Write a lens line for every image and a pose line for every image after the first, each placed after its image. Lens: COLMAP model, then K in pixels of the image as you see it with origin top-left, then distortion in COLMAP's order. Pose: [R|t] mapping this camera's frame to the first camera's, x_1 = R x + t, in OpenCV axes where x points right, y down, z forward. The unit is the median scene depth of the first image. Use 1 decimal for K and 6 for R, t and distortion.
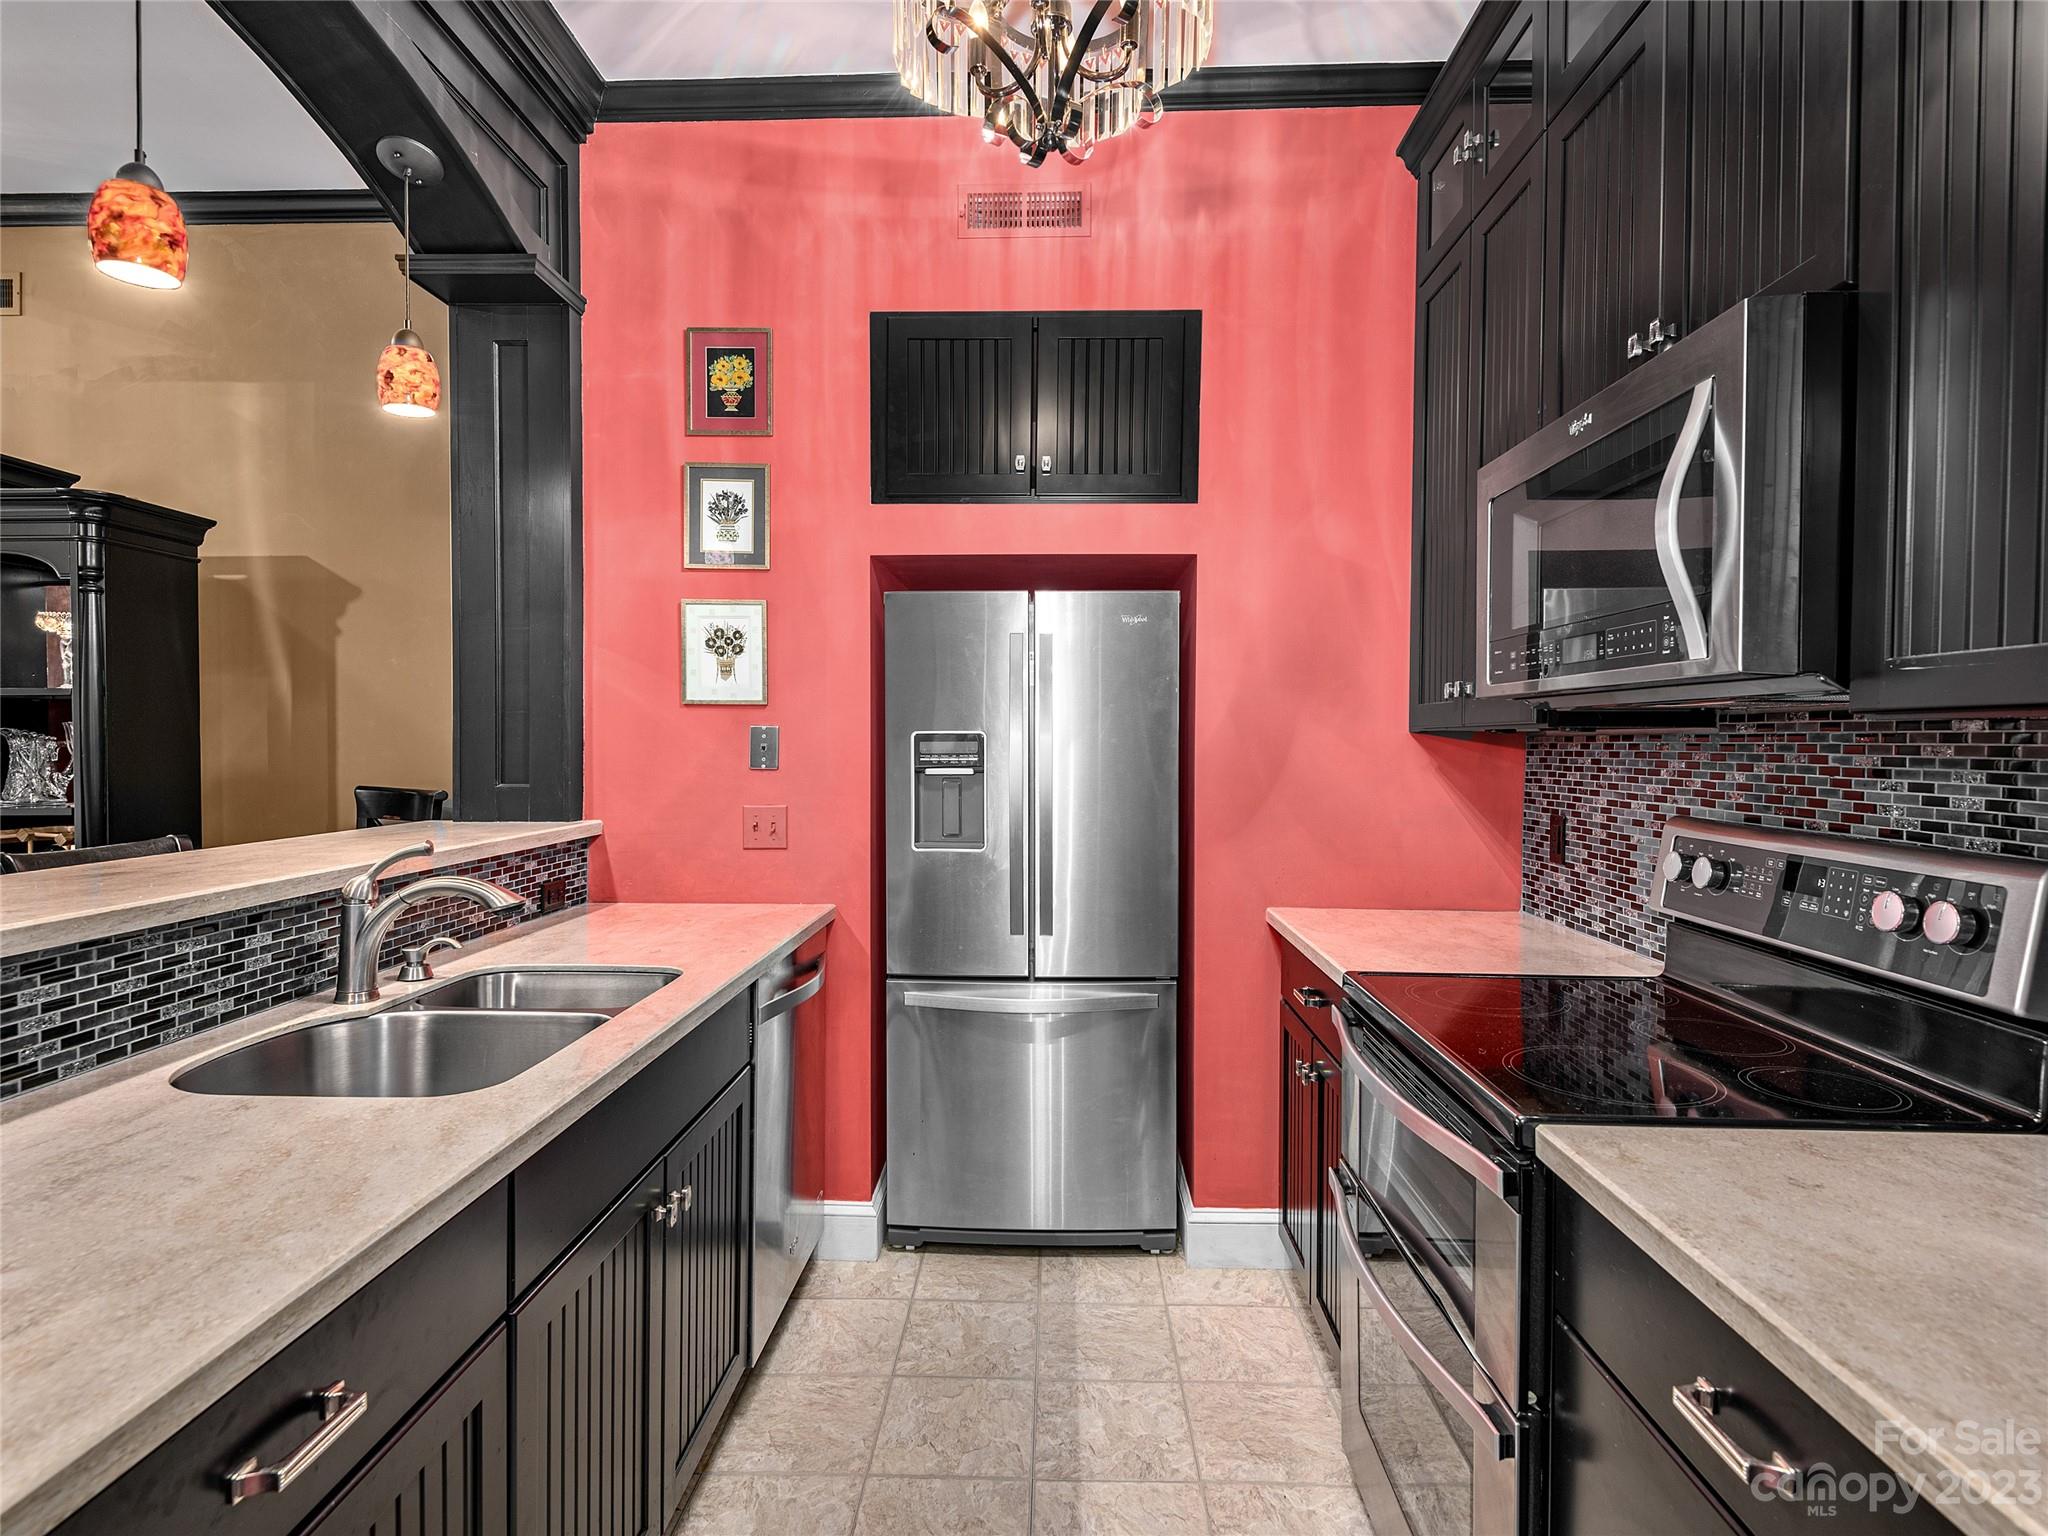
lens RADIAL K [[1087.0, 0, 1024.3], [0, 1087.0, 766.4], [0, 0, 1]] dist [0.002320, -0.003607]
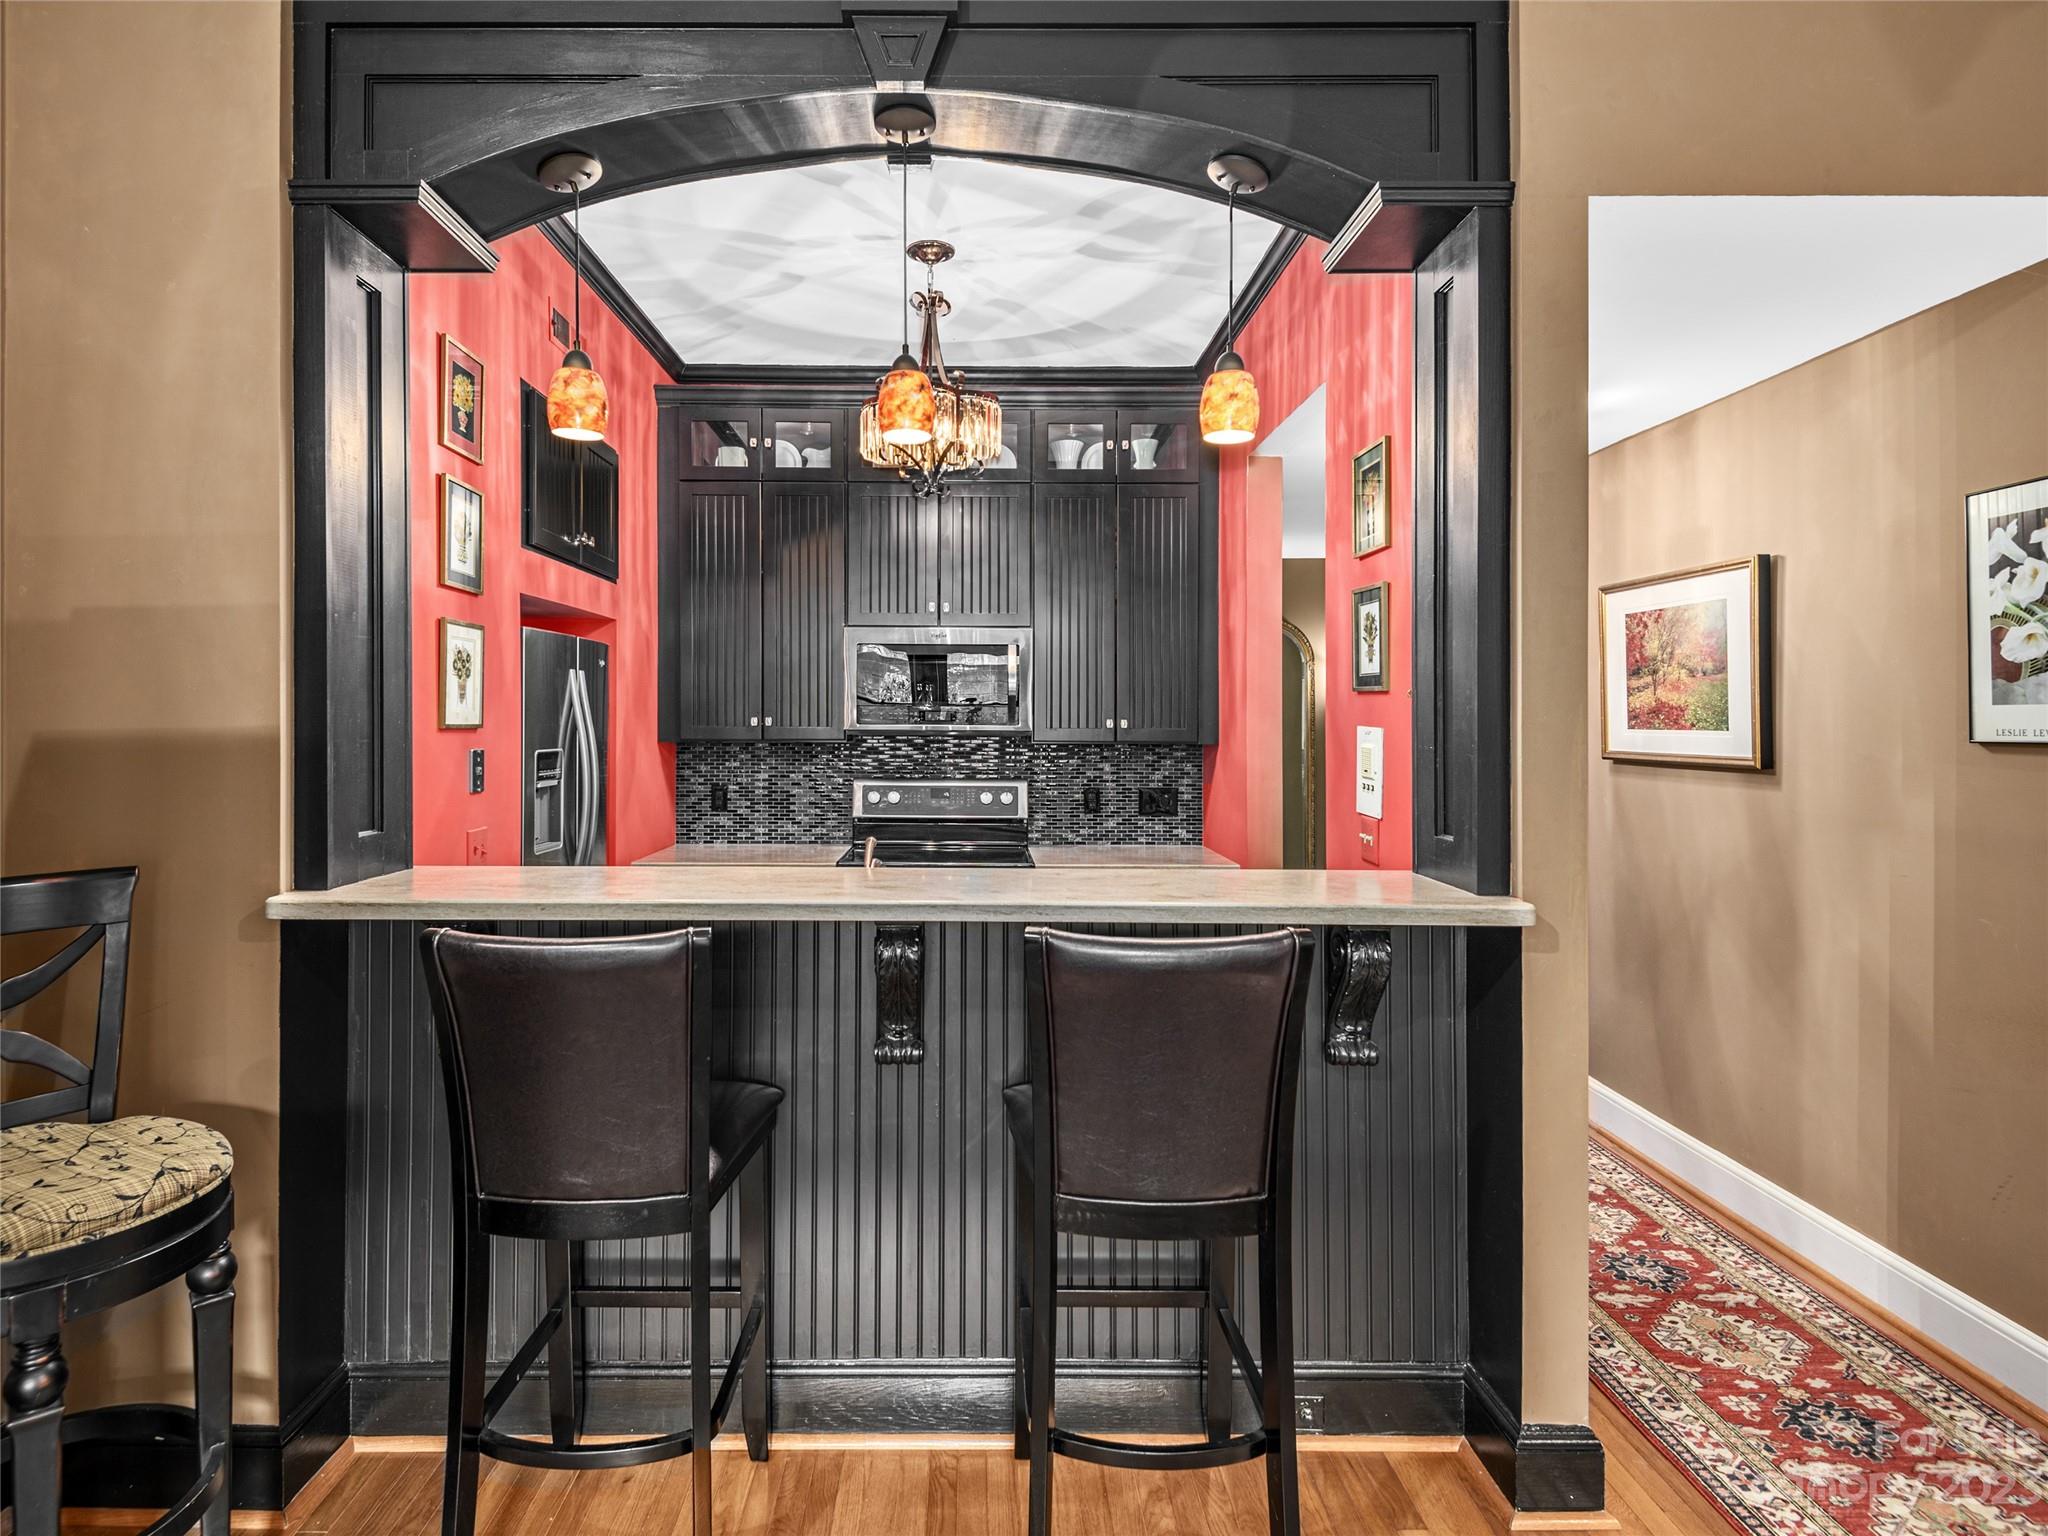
lens RADIAL K [[1087.0, 0, 1019.2], [0, 1087.0, 759.1], [0, 0, 1]] dist [0.002320, -0.003607]
pose [[-0.073808, -0.036231, 0.996614, -1.301483], [0.017534, 0.999138, 0.037621, -0.057282], [-0.997118, 0.020251, -0.073109, 0.573888]]
